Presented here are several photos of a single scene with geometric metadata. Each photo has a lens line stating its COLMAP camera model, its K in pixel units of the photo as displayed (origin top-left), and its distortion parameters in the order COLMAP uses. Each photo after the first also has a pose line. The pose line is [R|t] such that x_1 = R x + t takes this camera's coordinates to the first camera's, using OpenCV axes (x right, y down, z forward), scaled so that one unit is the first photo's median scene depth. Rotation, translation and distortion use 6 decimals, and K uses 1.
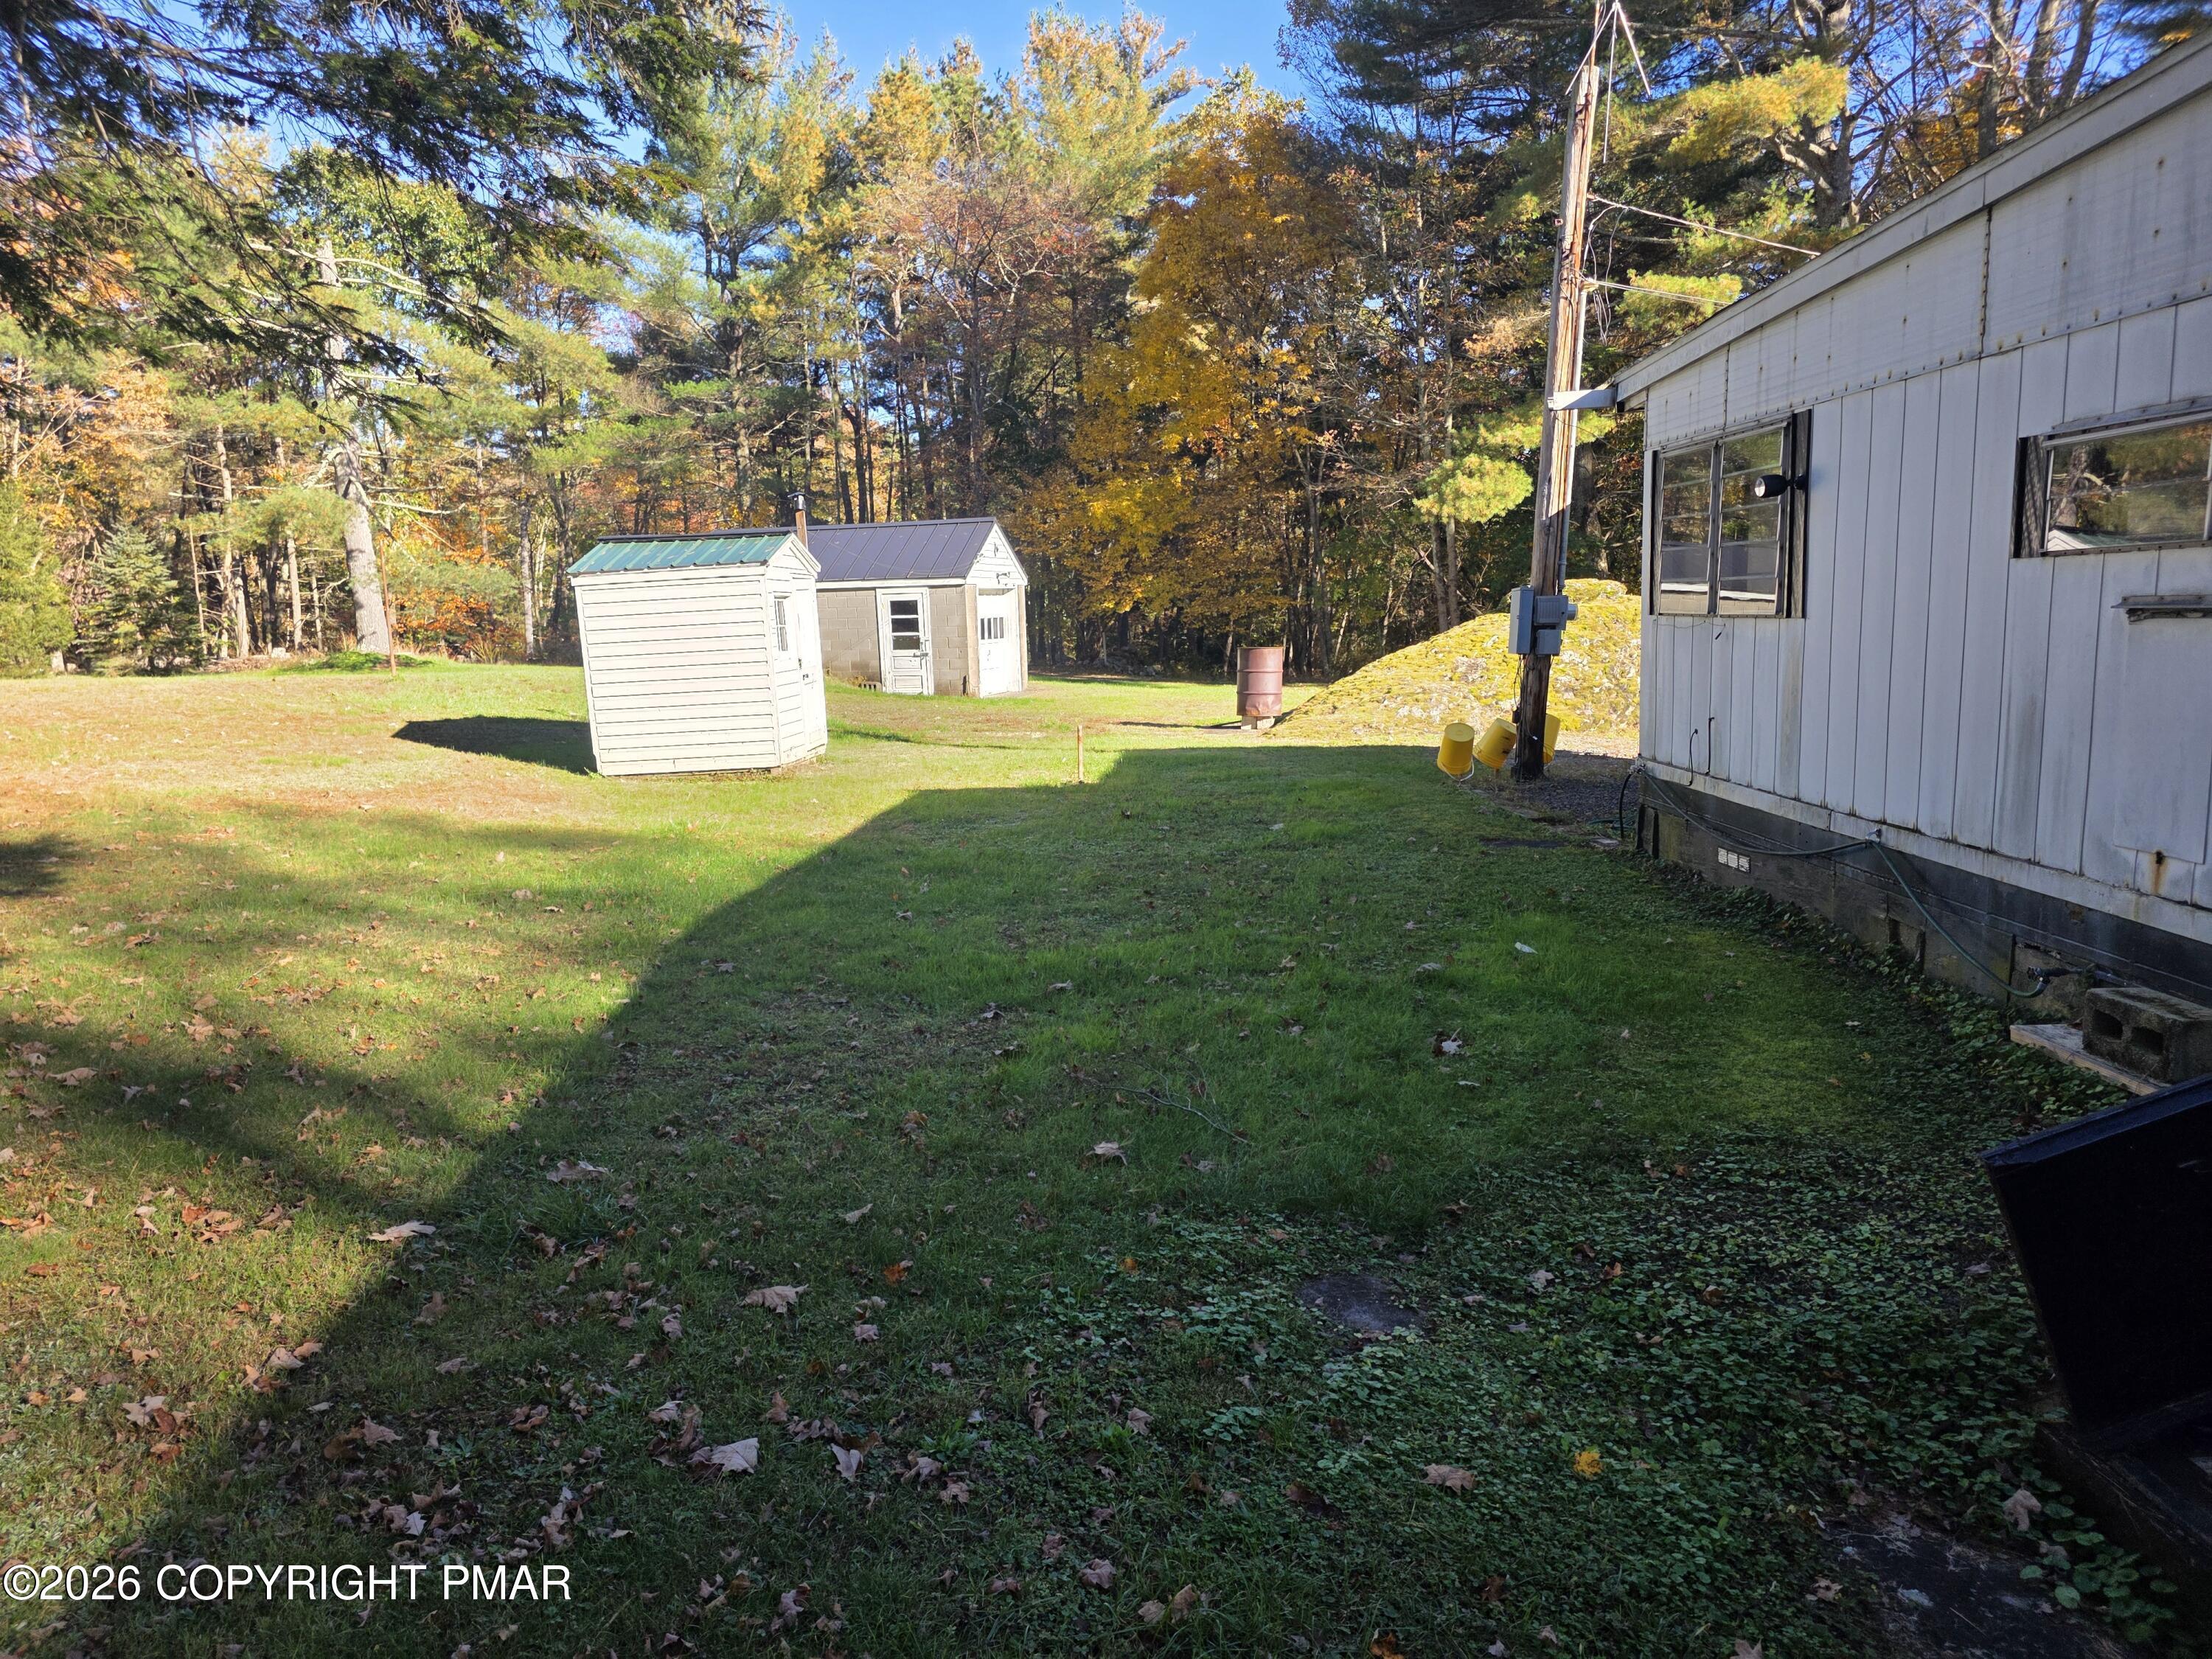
lens RADIAL K [[1498.6, 0, 1108.2], [0, 1498.6, 840.8], [0, 0, 1]] dist [0.066152, -0.057710]
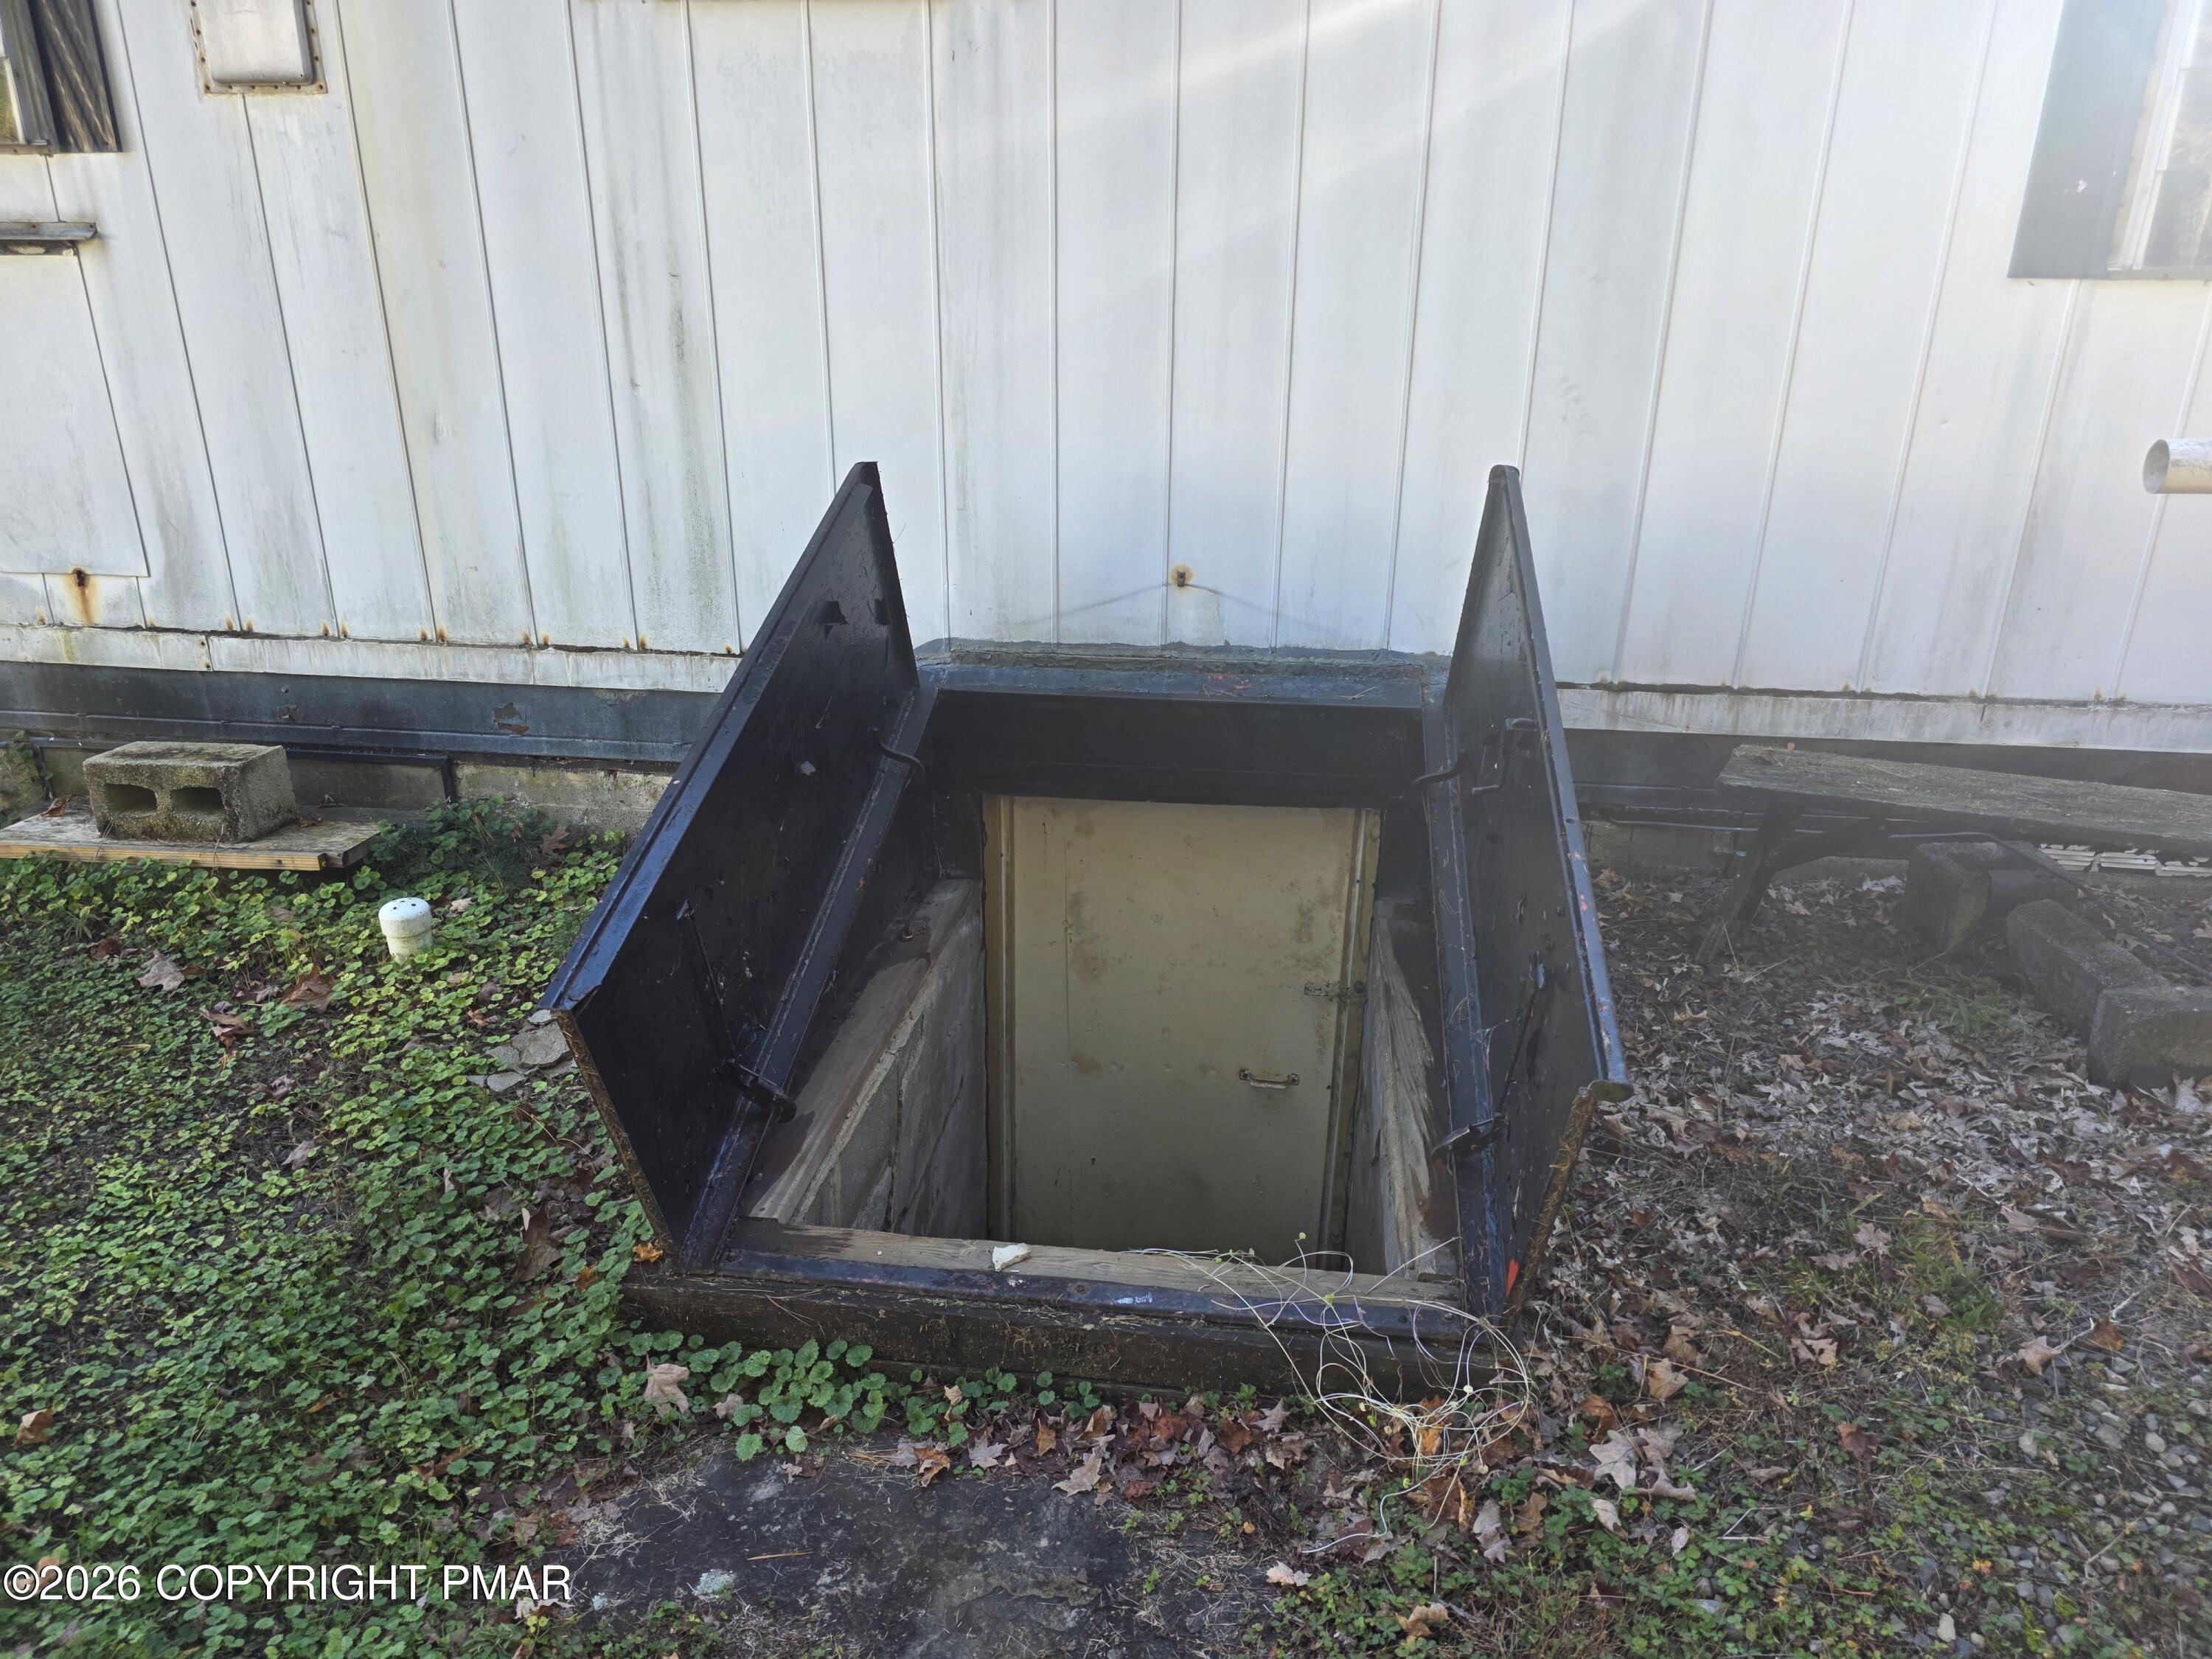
lens RADIAL K [[1498.6, 0, 1108.2], [0, 1498.6, 840.8], [0, 0, 1]] dist [0.066152, -0.057710]
pose [[0.155756, -0.321665, 0.933955, -0.013083], [0.140687, 0.943079, 0.301345, -0.029313], [-0.977726, 0.084459, 0.192144, 0.413569]]
